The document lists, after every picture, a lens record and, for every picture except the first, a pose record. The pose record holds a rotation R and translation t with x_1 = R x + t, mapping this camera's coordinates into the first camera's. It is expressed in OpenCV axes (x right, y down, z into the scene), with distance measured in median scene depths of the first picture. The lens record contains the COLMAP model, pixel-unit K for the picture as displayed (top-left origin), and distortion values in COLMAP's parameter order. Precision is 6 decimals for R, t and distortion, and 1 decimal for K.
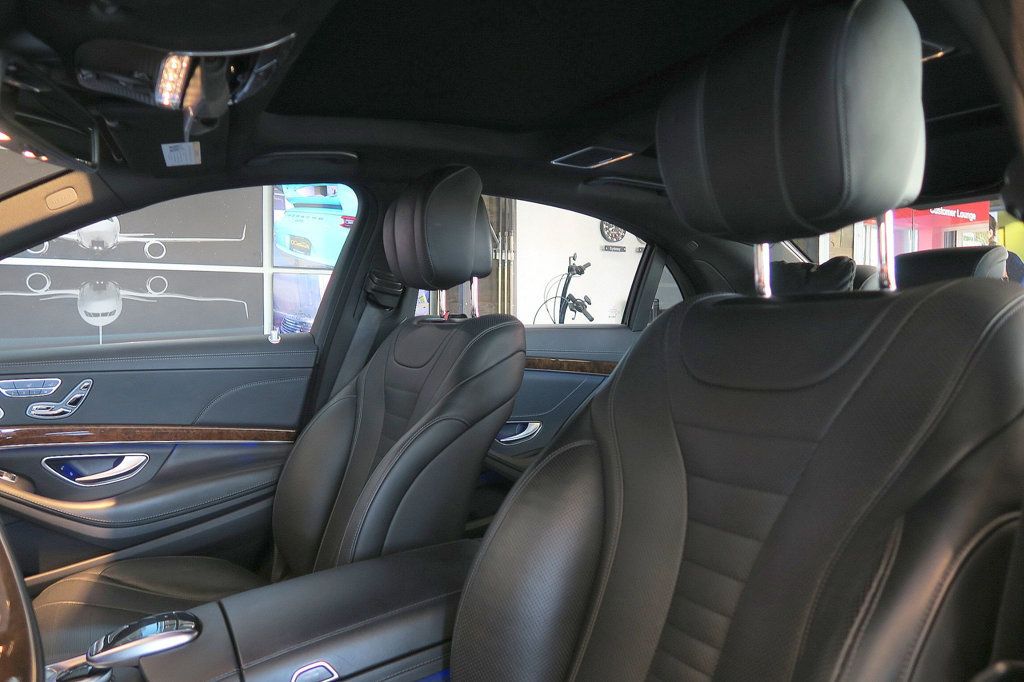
lens RADIAL K [[712.9, 0, 512.0], [0, 712.9, 341.0], [0, 0, 1]] dist [-0.016920, -0.001123]
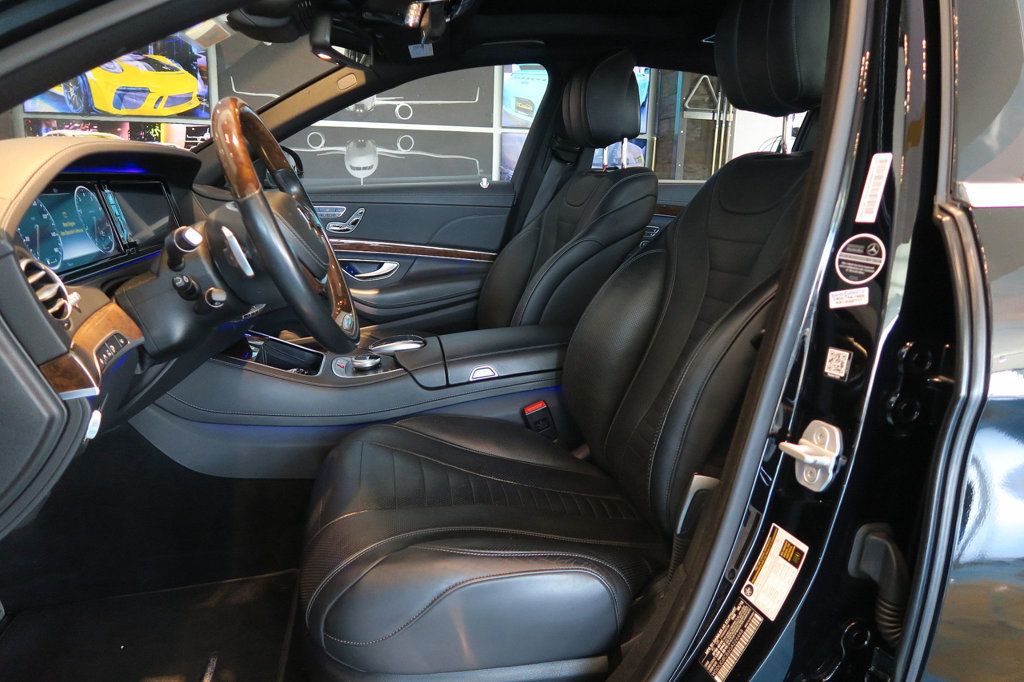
lens RADIAL K [[712.9, 0, 512.0], [0, 712.9, 341.0], [0, 0, 1]] dist [-0.016920, -0.001123]
pose [[0.949476, 0.091782, -0.300118, 0.167977], [-0.033809, 0.980629, 0.192933, 0.029245], [0.312012, -0.173039, 0.934187, -0.335130]]
